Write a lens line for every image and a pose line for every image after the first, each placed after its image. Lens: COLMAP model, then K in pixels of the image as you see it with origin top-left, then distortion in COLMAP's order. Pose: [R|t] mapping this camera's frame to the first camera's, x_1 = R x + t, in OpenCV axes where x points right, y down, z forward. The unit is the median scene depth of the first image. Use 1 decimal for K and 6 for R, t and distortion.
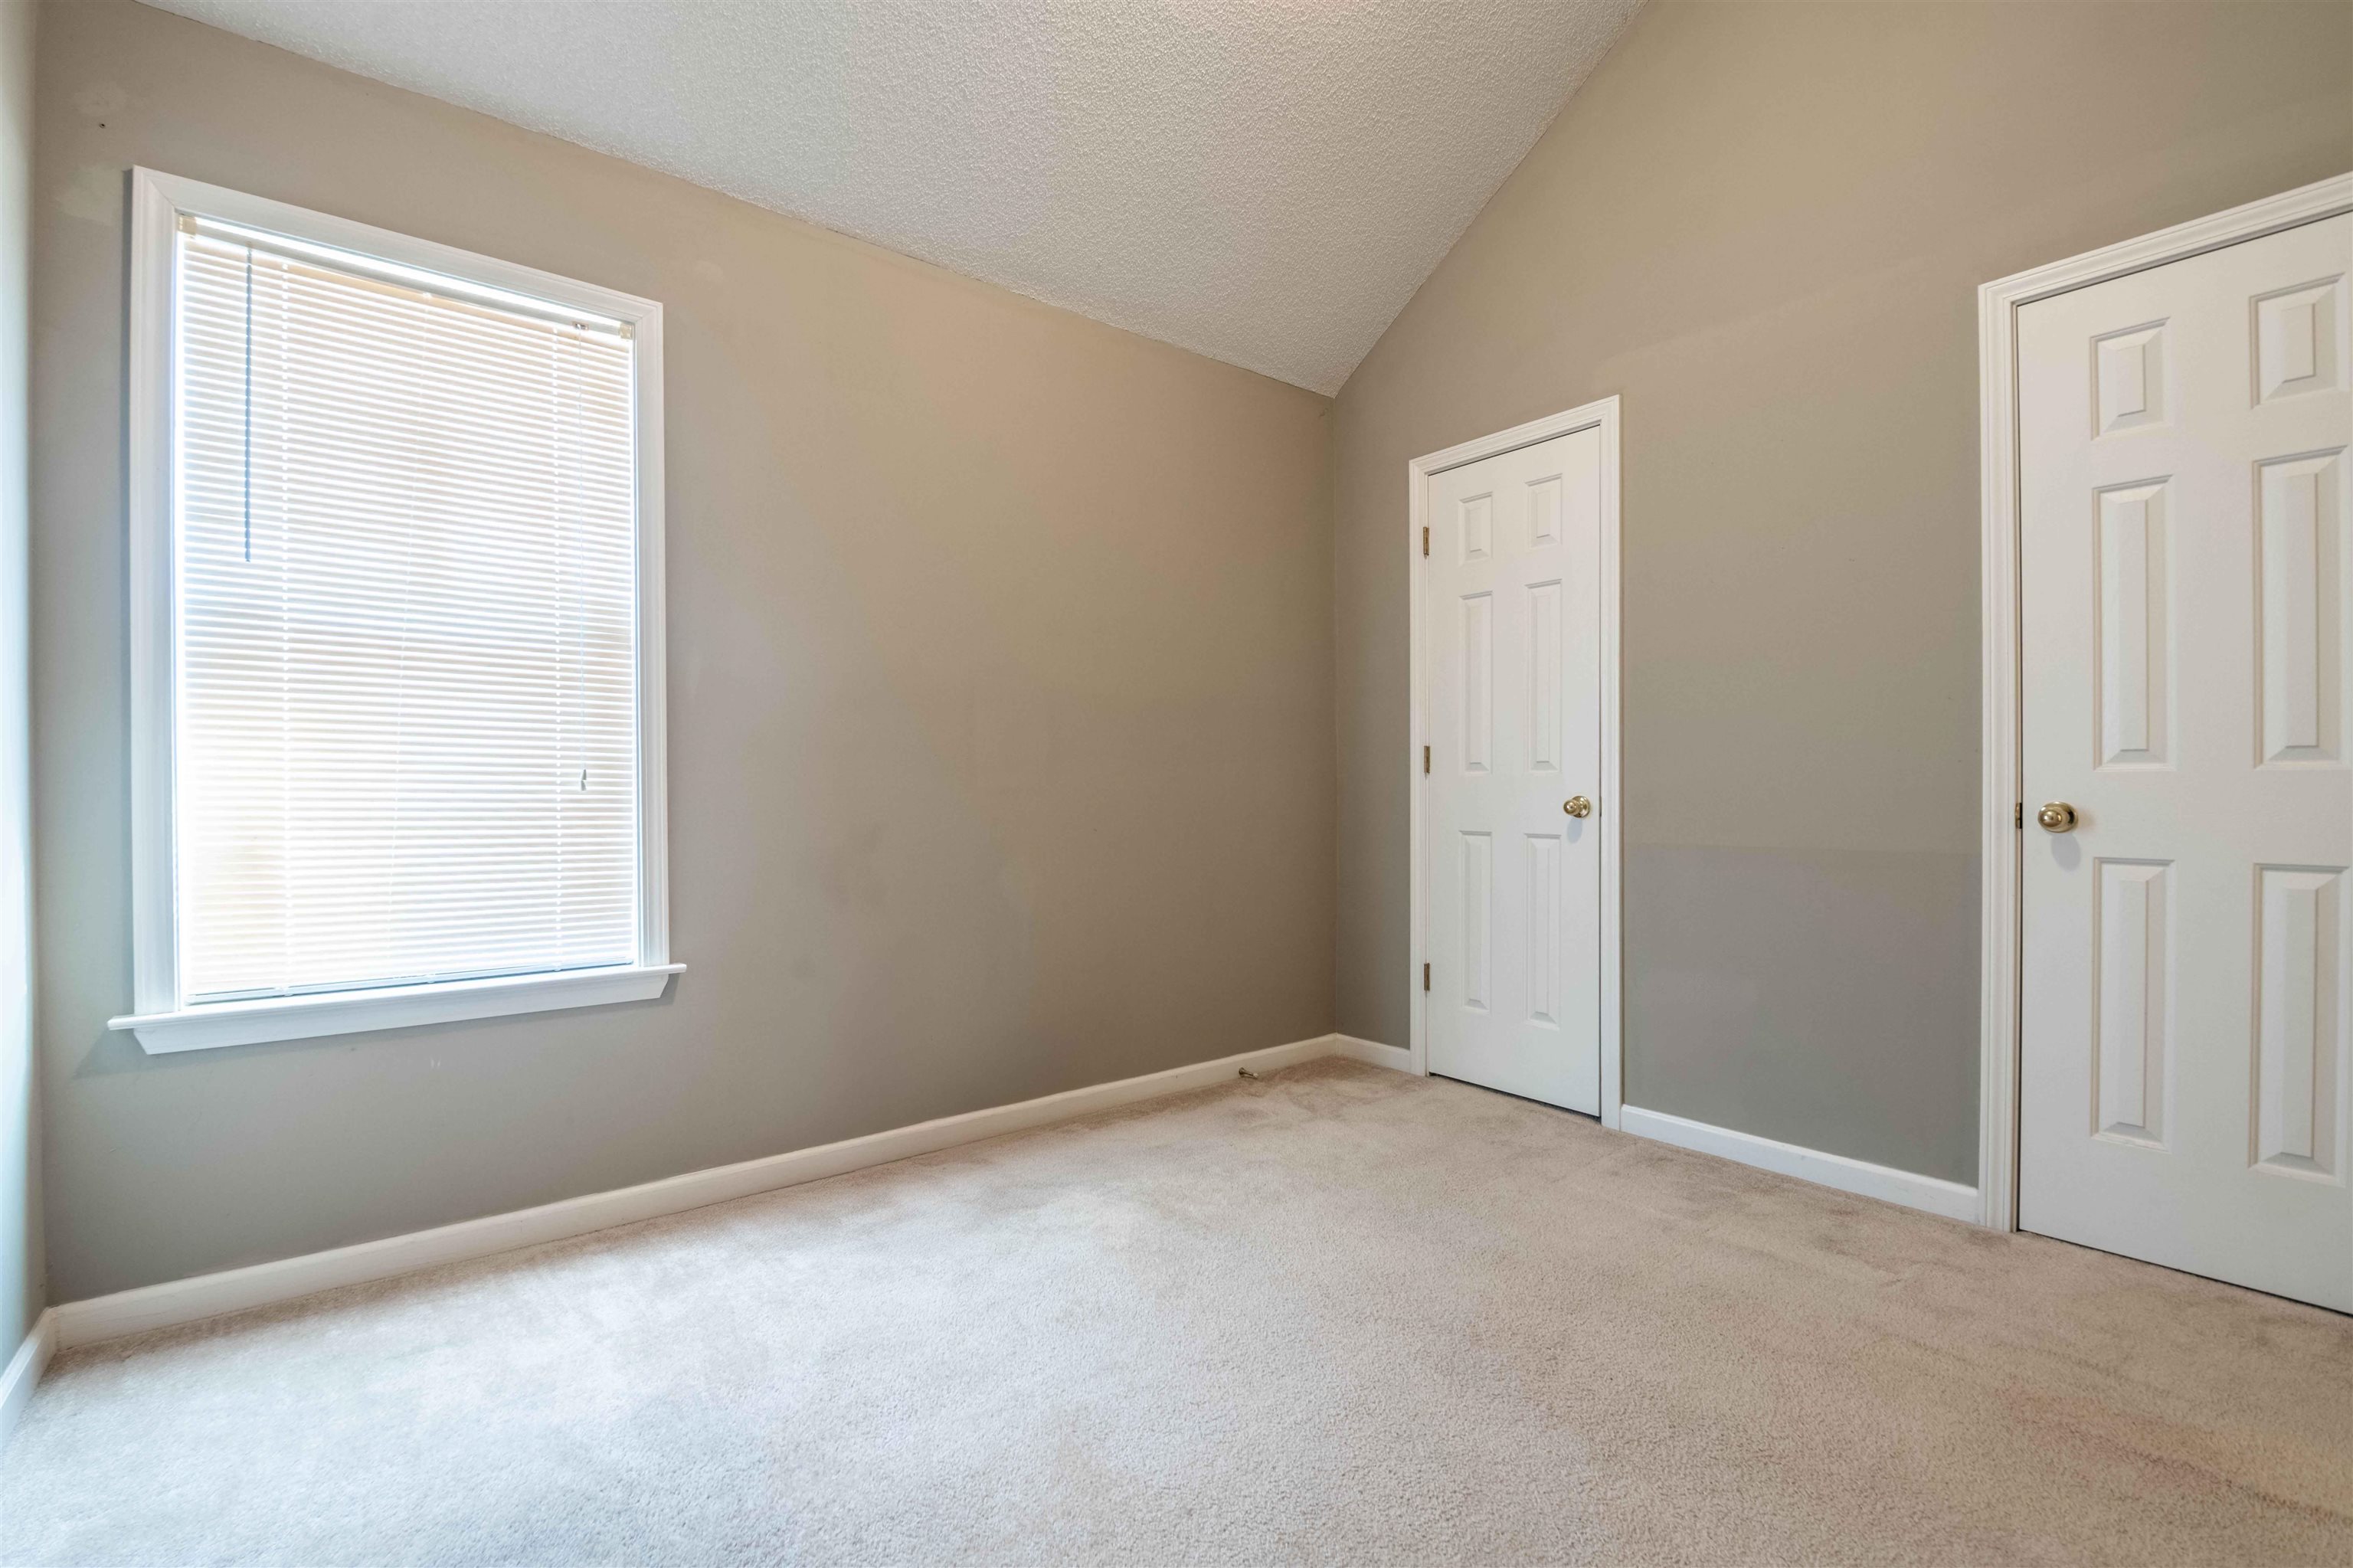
lens RADIAL K [[1037.1, 0, 1150.7], [0, 1037.1, 792.3], [0, 0, 1]] dist [0.002571, -0.011475]
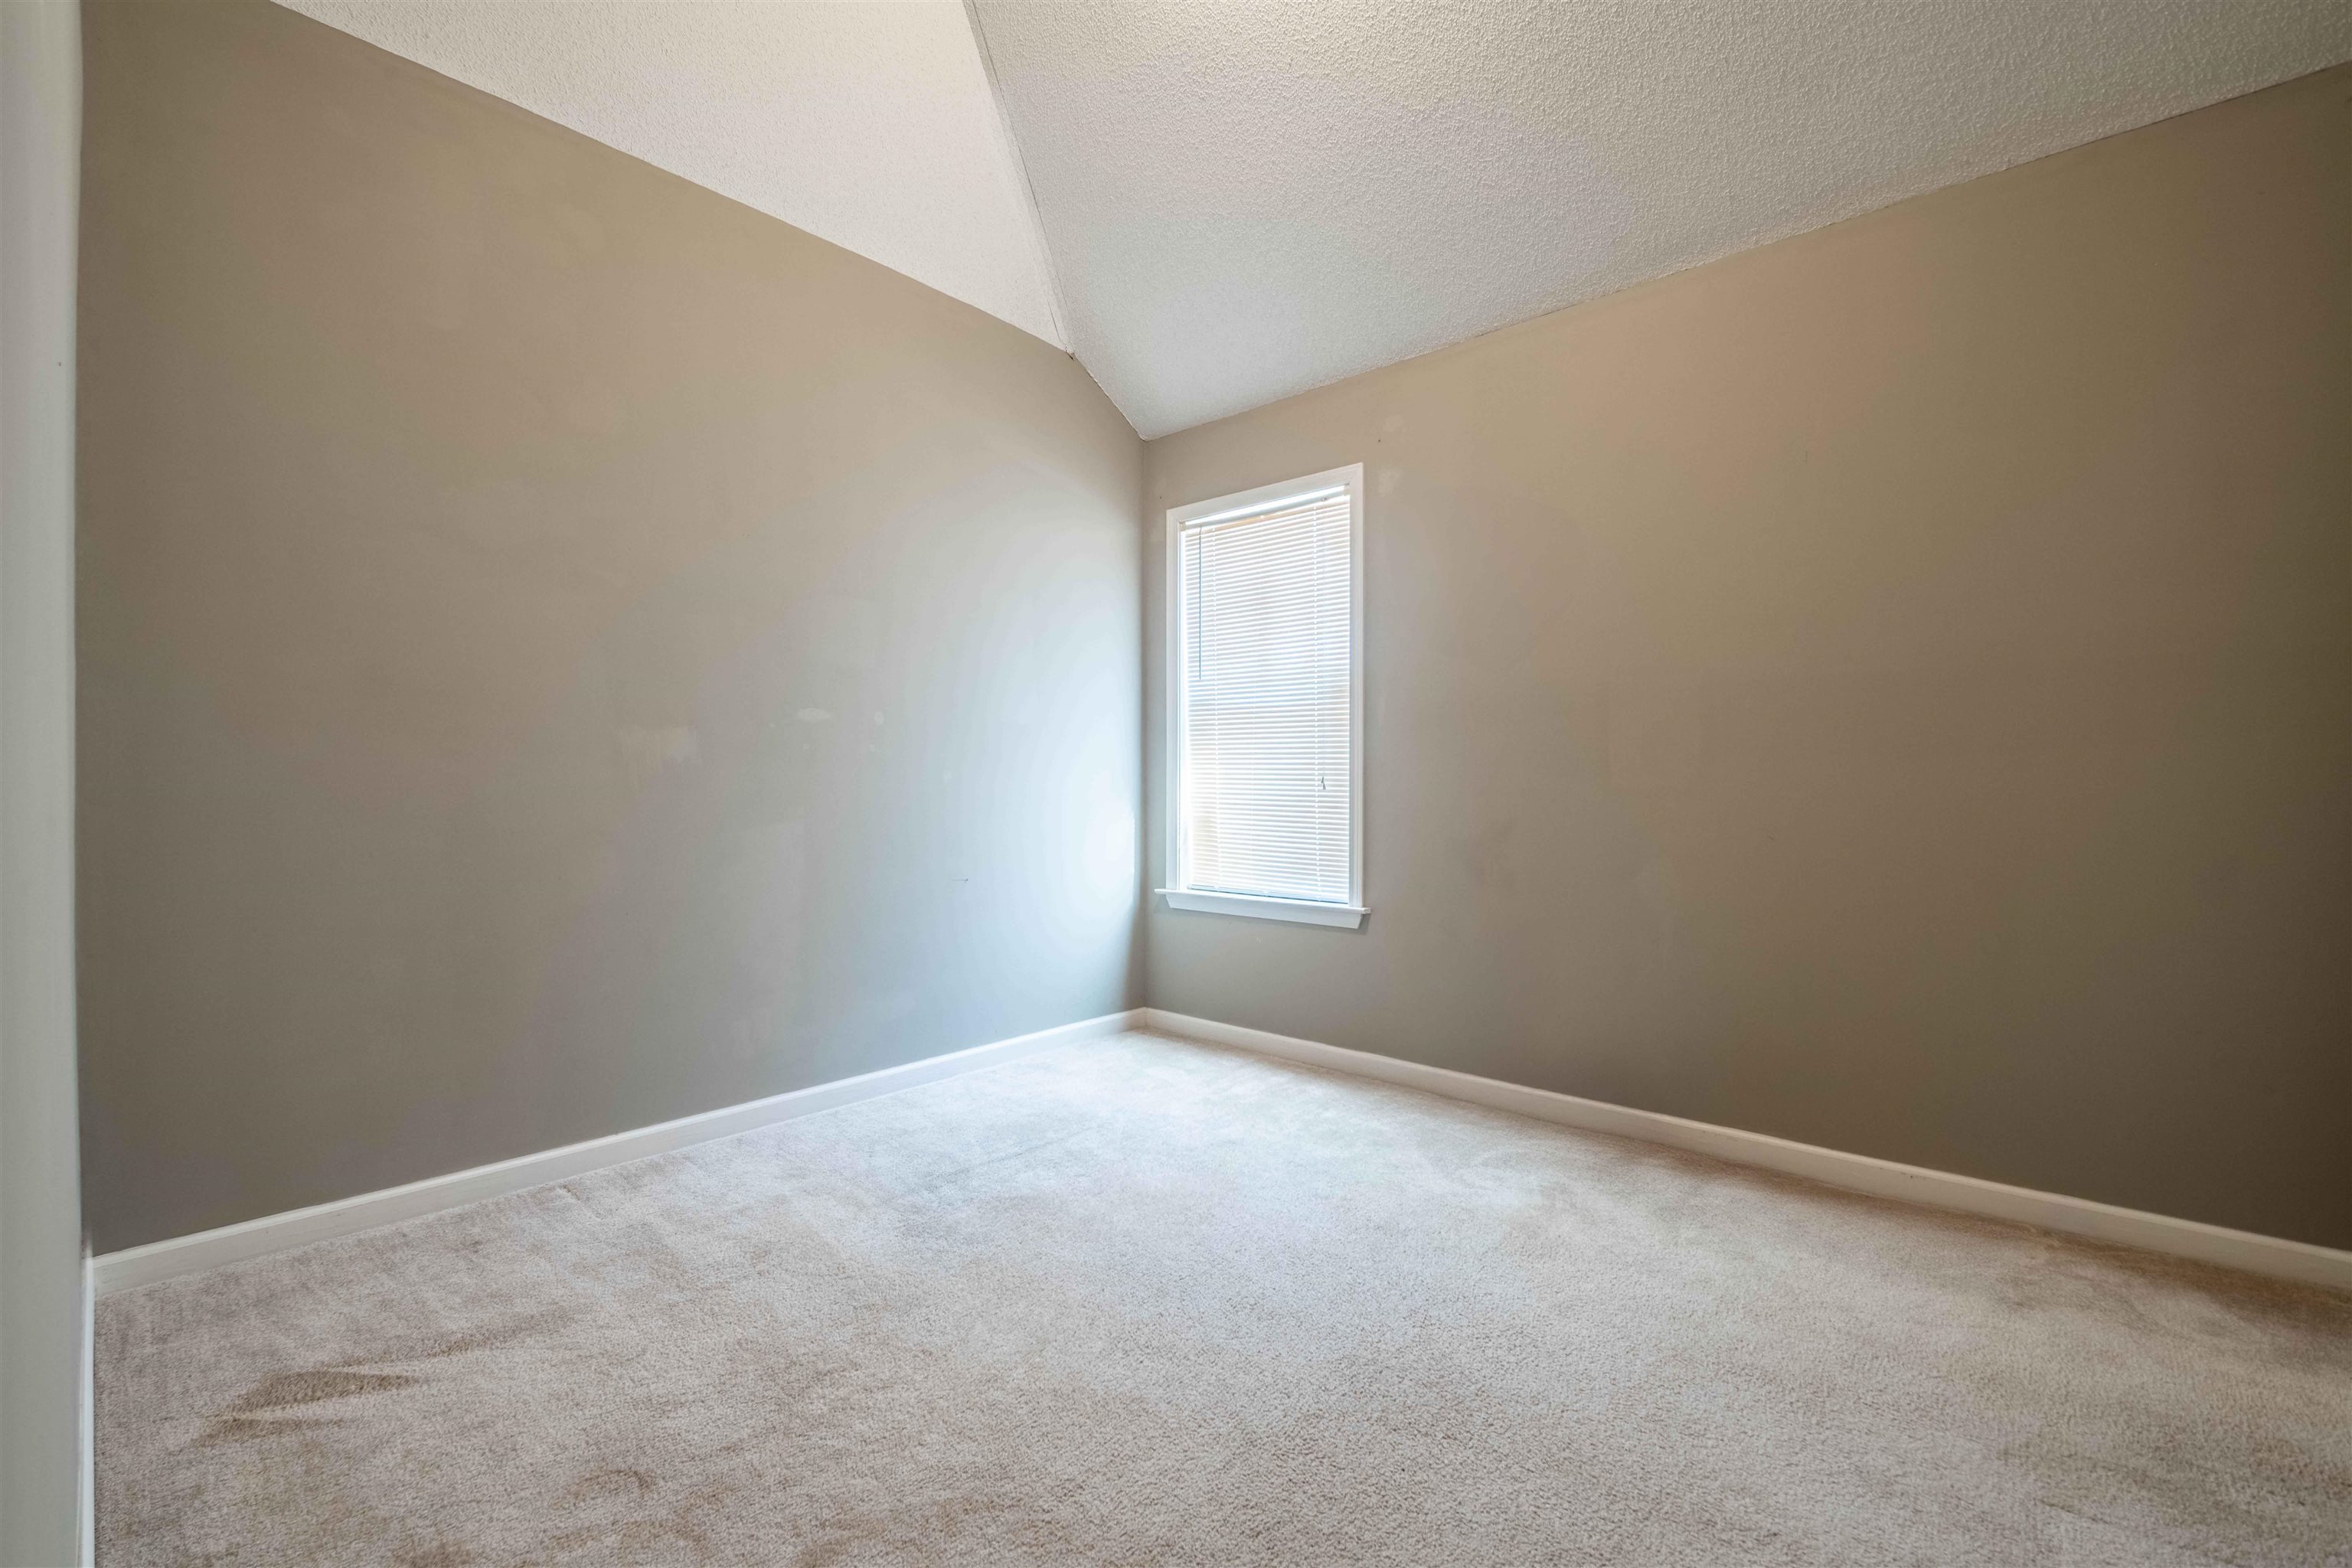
lens RADIAL K [[1036.7, 0, 1150.3], [0, 1036.7, 792.3], [0, 0, 1]] dist [0.002571, -0.011475]
pose [[0.135781, 0.006972, -0.990714, 0.960178], [-0.003557, 0.999972, 0.006550, -0.007470], [0.990732, 0.002635, 0.135802, 0.498844]]
